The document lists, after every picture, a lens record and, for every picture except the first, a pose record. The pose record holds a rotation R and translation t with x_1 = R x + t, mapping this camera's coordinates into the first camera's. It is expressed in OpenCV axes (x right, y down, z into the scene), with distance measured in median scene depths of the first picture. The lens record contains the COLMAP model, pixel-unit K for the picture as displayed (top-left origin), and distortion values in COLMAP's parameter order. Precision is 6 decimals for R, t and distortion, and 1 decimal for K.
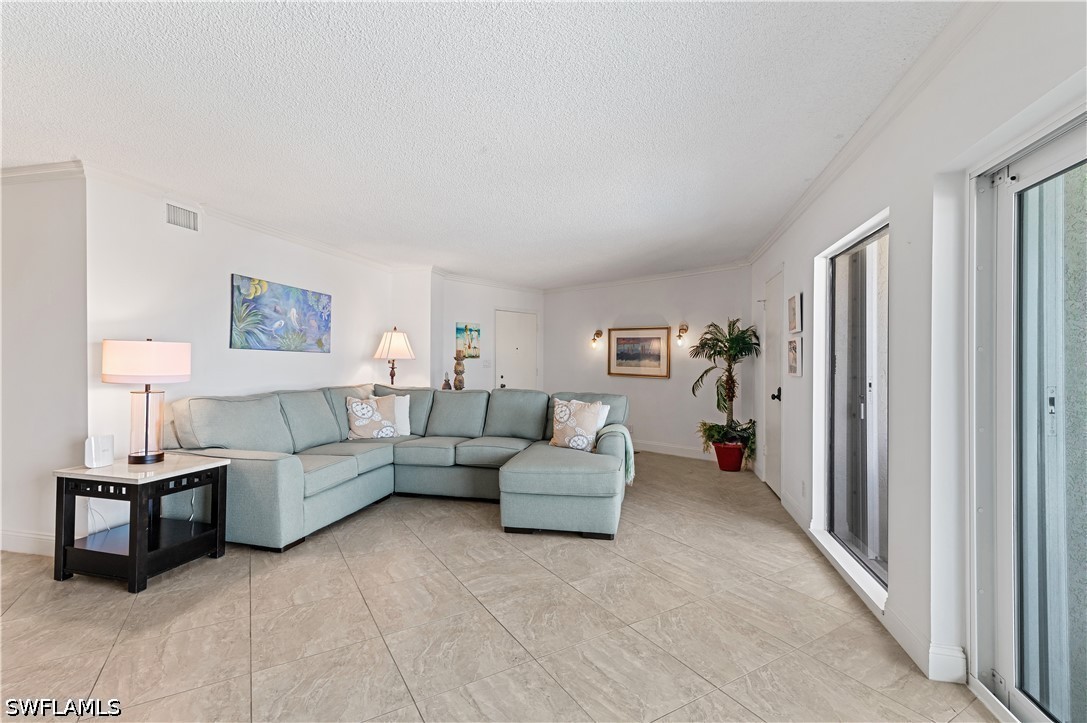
lens RADIAL K [[491.1, 0, 541.5], [0, 491.1, 371.8], [0, 0, 1]] dist [0.003654, 0.001079]
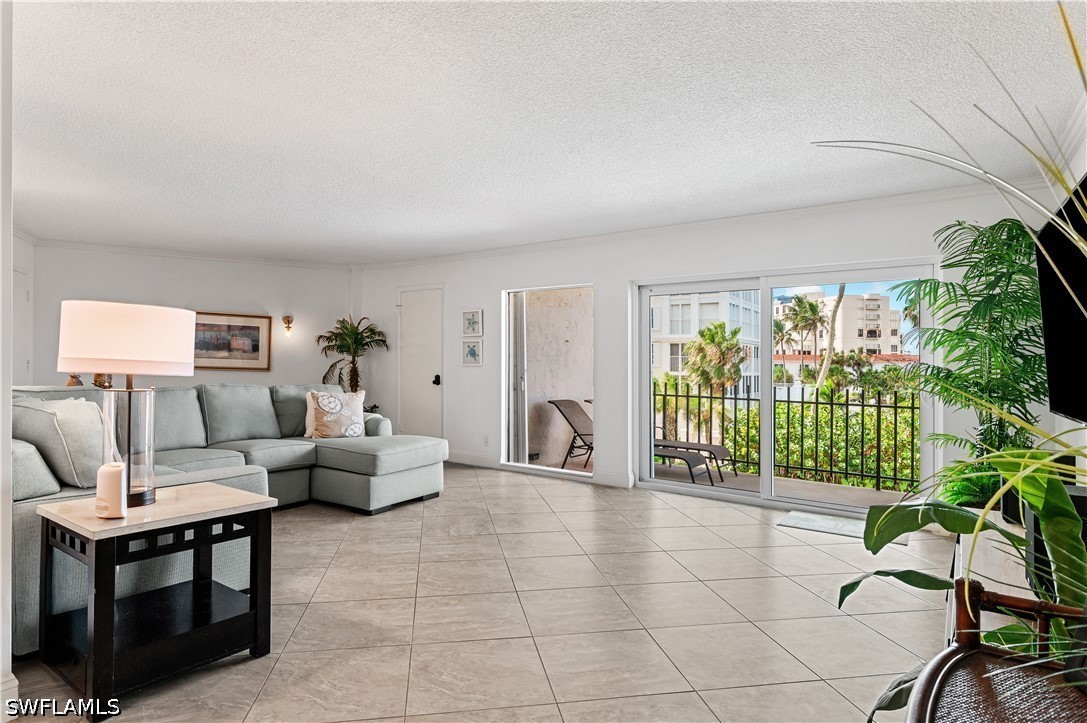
lens RADIAL K [[582.2, 0, 543.5], [0, 582.2, 361.5], [0, 0, 1]] dist [0.002228, 0.000117]
pose [[0.353896, 0.002188, 0.935282, -1.209416], [0.003949, 0.999985, -0.003833, 0.002895], [-0.935277, 0.005050, 0.353882, 0.227743]]
